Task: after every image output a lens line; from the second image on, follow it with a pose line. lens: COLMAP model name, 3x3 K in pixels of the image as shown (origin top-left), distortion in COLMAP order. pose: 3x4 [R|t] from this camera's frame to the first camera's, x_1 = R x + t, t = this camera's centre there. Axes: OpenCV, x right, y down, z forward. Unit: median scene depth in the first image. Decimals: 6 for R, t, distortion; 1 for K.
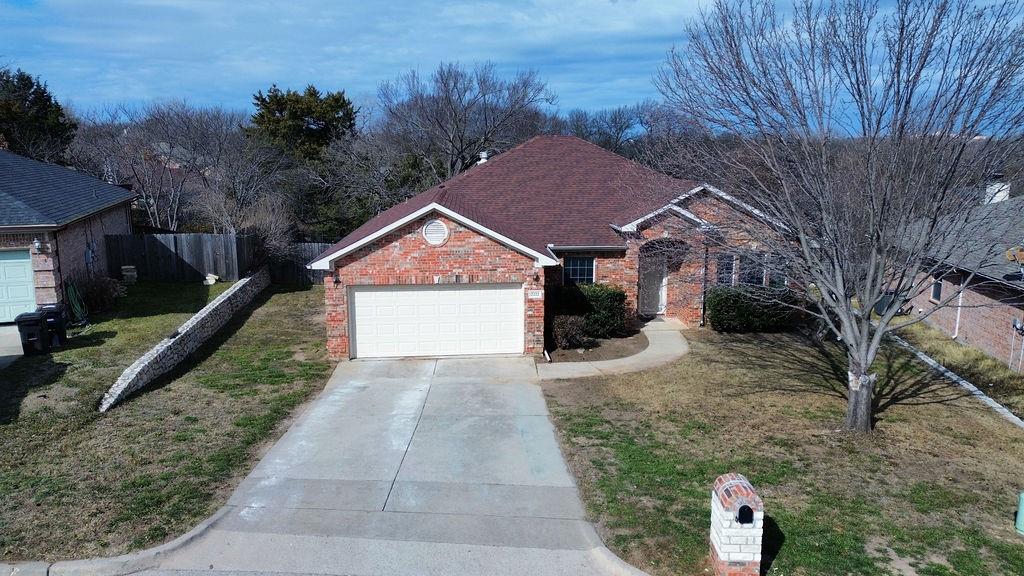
lens RADIAL K [[718.2, 0, 514.5], [0, 718.2, 281.5], [0, 0, 1]] dist [0.088113, -0.087482]
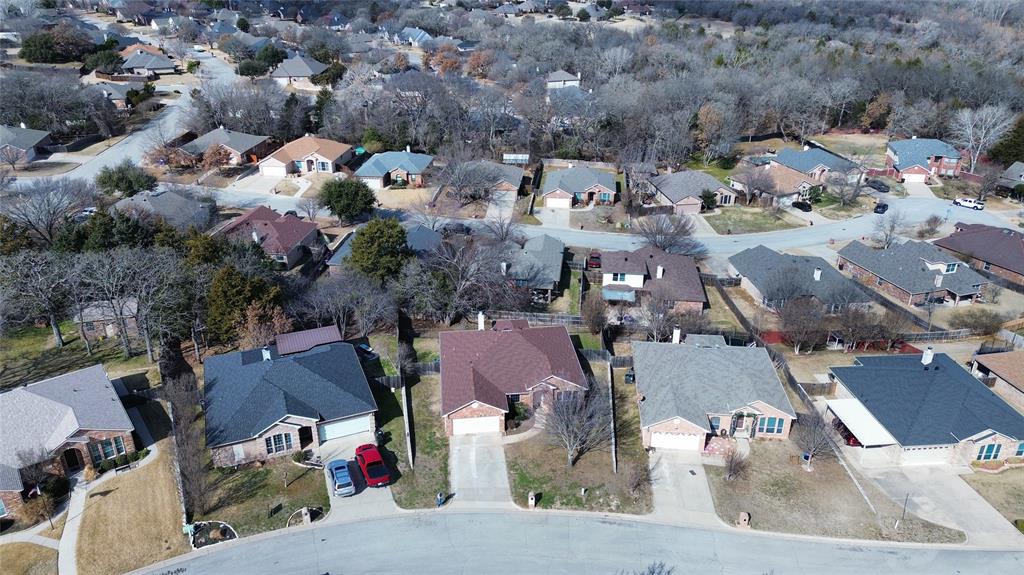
lens RADIAL K [[718.2, 0, 514.5], [0, 718.2, 281.0], [0, 0, 1]] dist [0.088113, -0.087482]
pose [[0.998972, -0.018467, 0.041389, -0.048018], [0.007286, 0.966781, 0.255503, -1.634518], [-0.044733, -0.254939, 0.965922, -2.429427]]
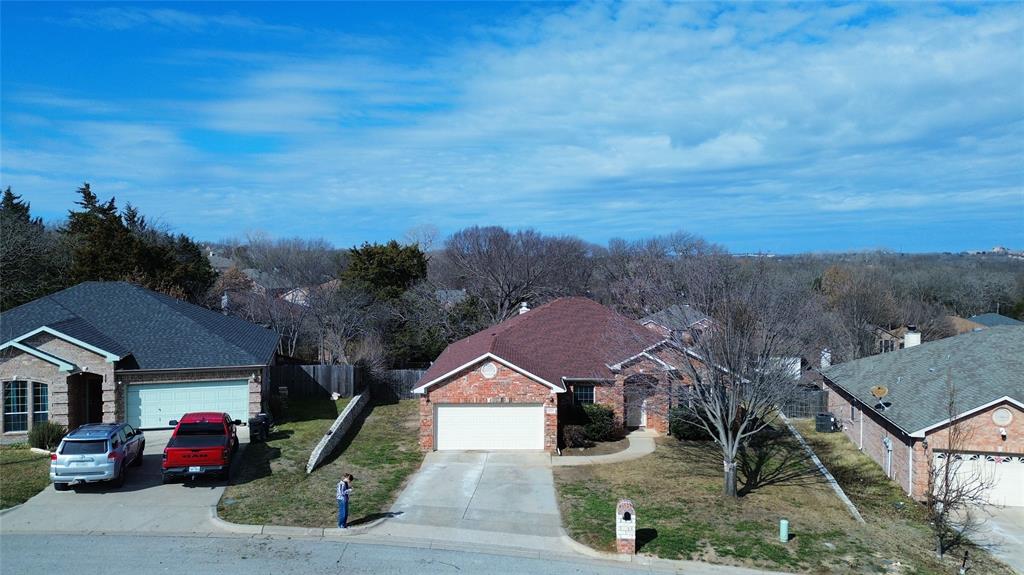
lens RADIAL K [[718.2, 0, 514.5], [0, 718.2, 281.0], [0, 0, 1]] dist [0.088113, -0.087482]
pose [[0.997619, 0.005033, -0.068780, 0.056991], [-0.015480, 0.988225, -0.152220, -0.022225], [0.067204, 0.152922, 0.985950, -0.617981]]
